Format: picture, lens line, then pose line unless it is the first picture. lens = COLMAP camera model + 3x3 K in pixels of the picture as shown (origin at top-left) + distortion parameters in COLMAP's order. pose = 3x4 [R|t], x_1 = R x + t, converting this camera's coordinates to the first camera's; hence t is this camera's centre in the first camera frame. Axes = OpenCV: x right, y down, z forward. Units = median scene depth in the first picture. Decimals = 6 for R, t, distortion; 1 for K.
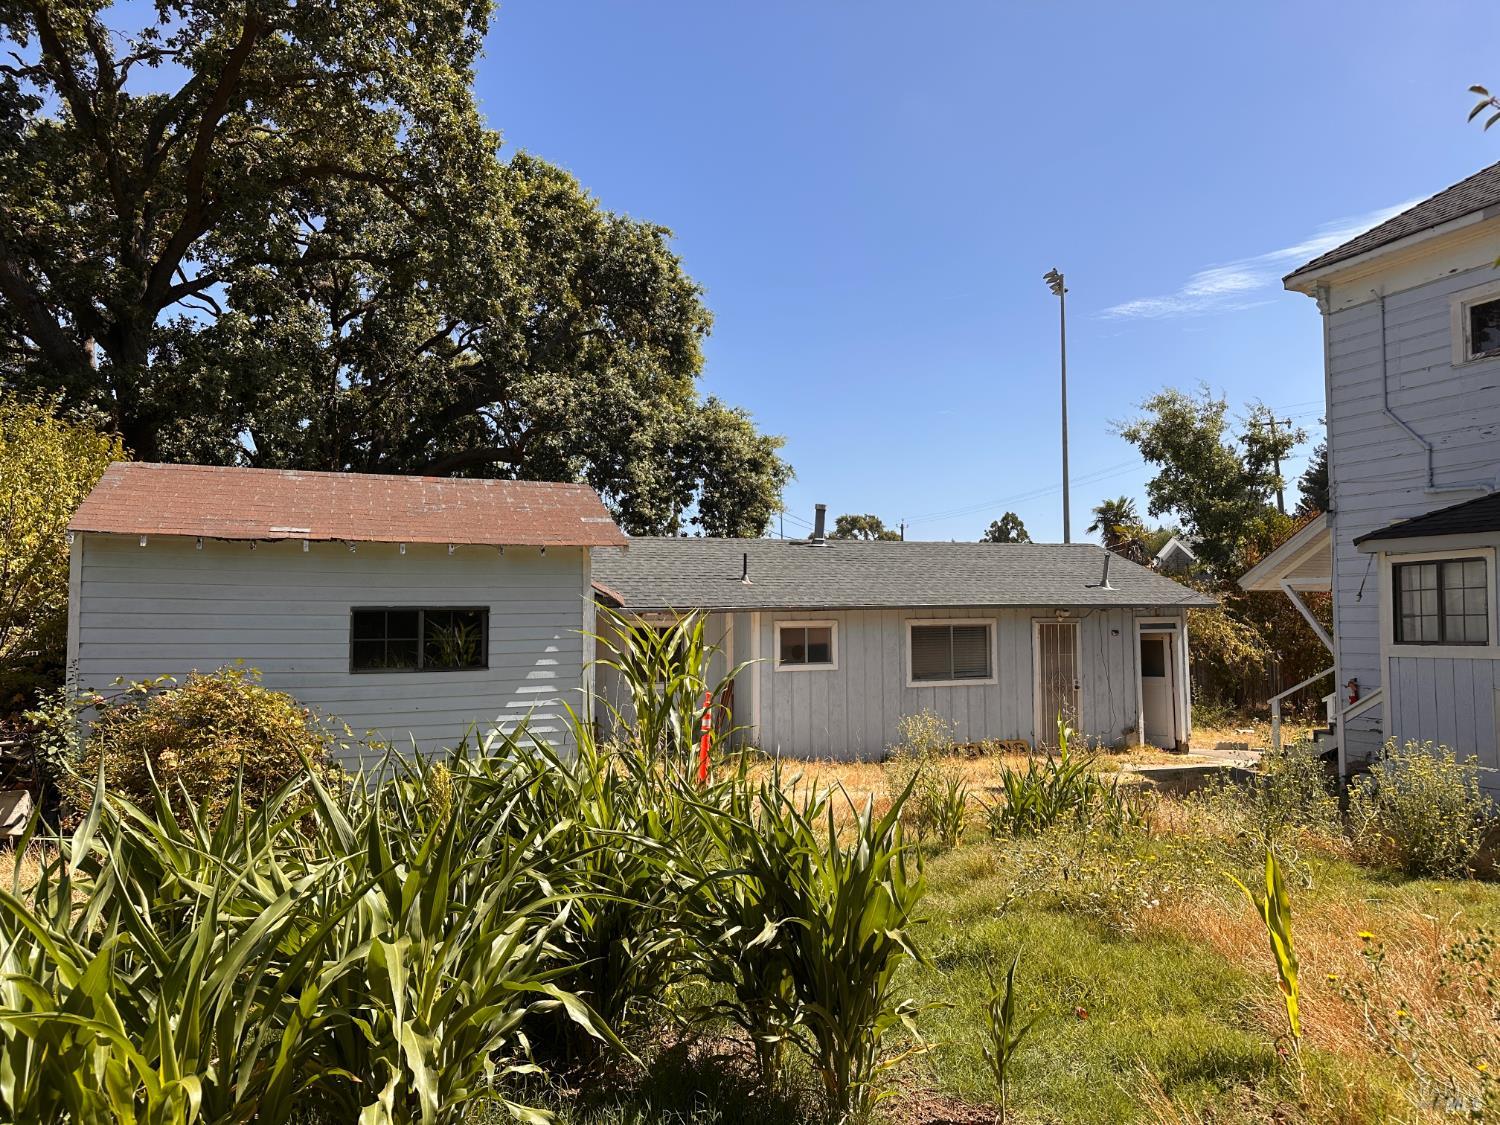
lens RADIAL K [[1043.1, 0, 755.4], [0, 1043.1, 571.0], [0, 0, 1]] dist [0.143660, -0.175748]
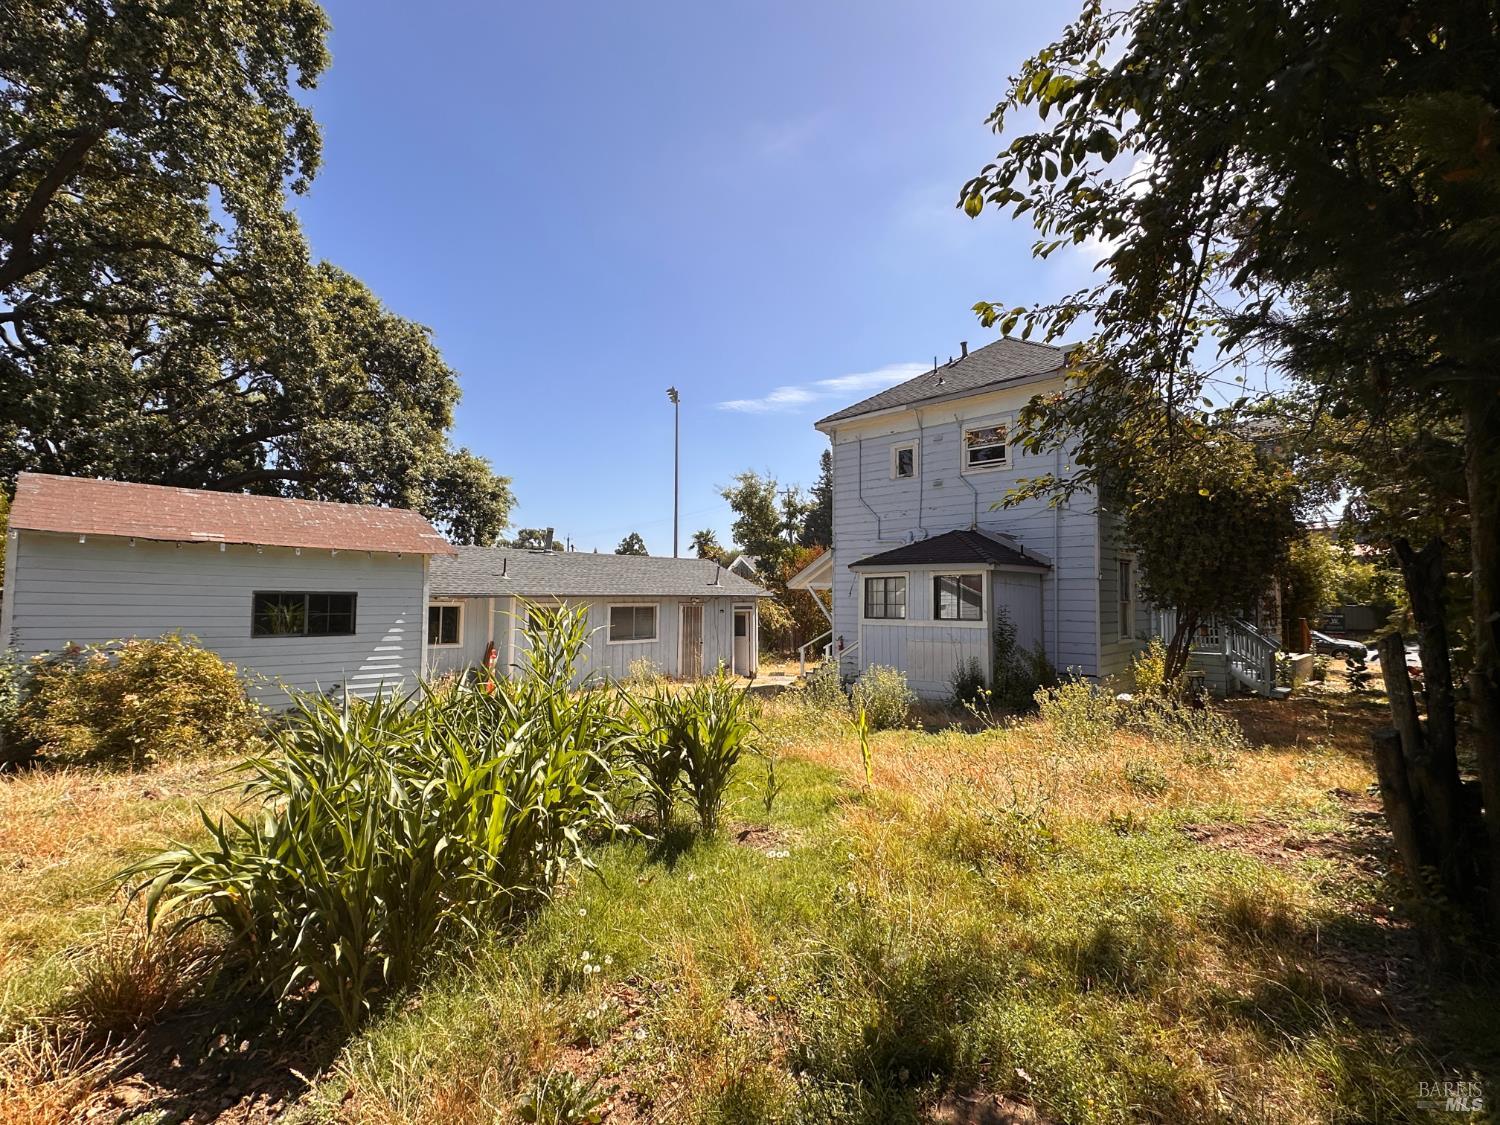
lens RADIAL K [[699.6, 0, 750.0], [0, 699.6, 562.5], [0, 0, 1]] dist [-0.000223, 0.000204]
pose [[0.913419, 0.034979, 0.405514, -0.085634], [-0.031616, 0.999388, -0.014992, -0.006107], [-0.405790, 0.000873, 0.913966, -0.068353]]
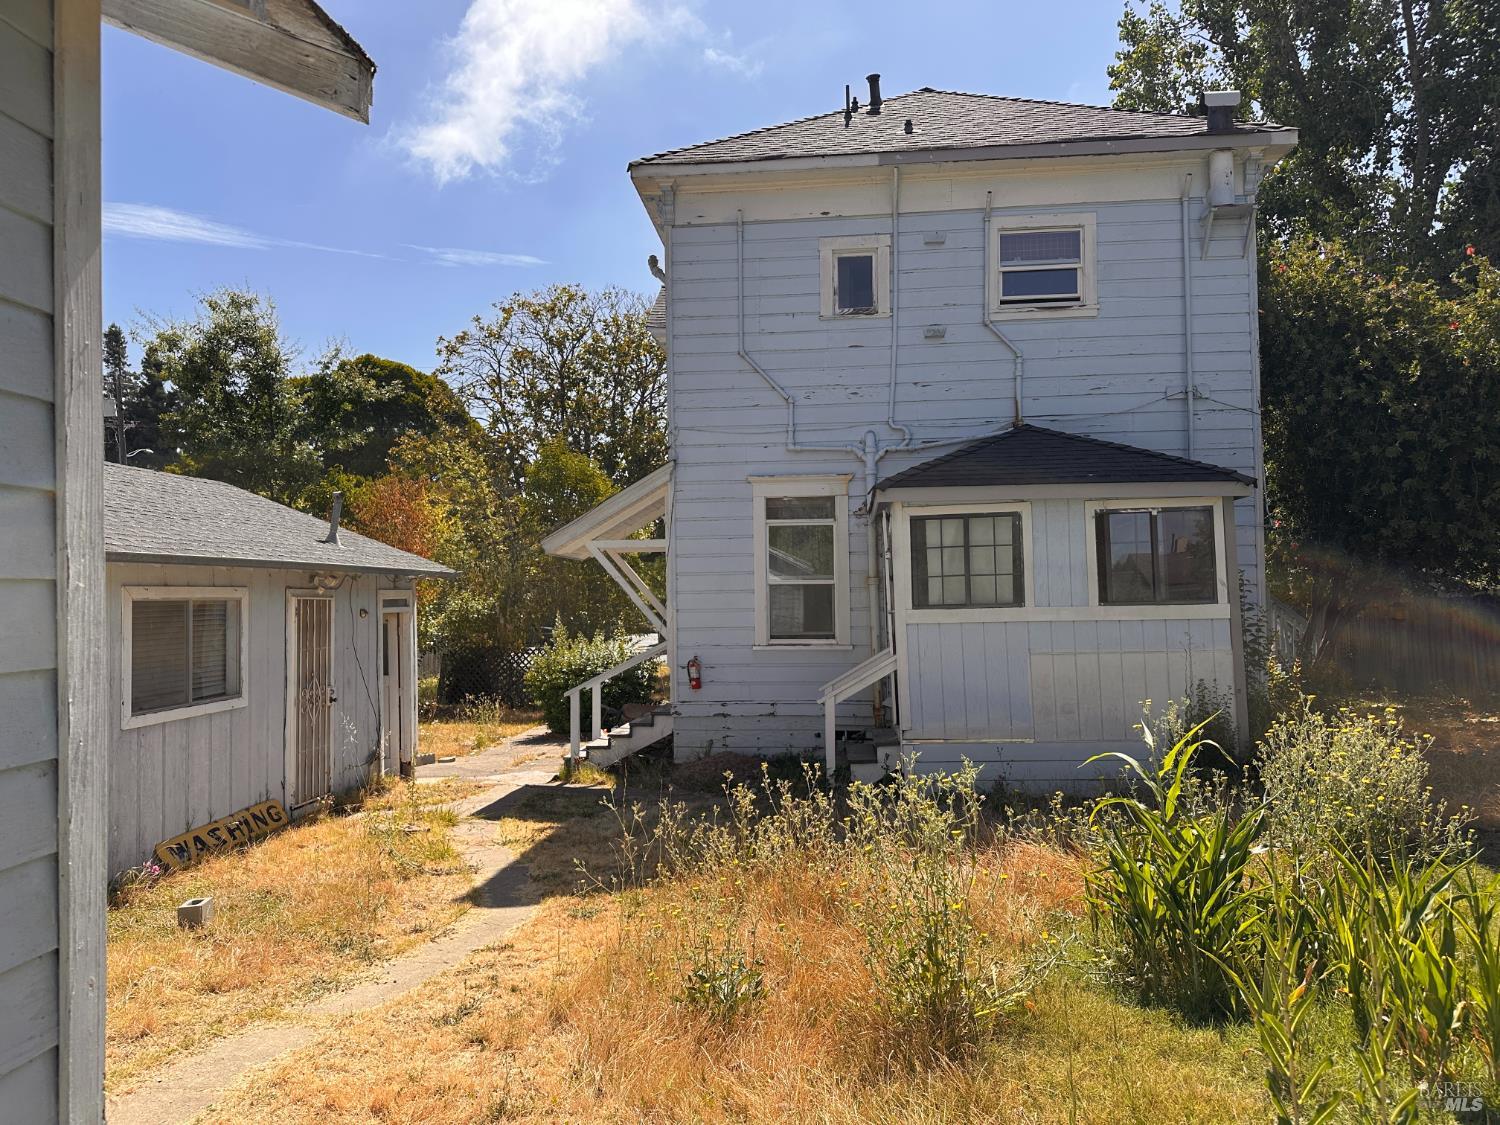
lens RADIAL K [[1043.1, 0, 755.4], [0, 1043.1, 571.0], [0, 0, 1]] dist [0.143660, -0.175748]
pose [[0.452790, 0.026145, 0.891234, -0.141995], [-0.027282, 0.999508, -0.015461, 0.034978], [-0.891199, -0.017314, 0.453281, 0.471794]]
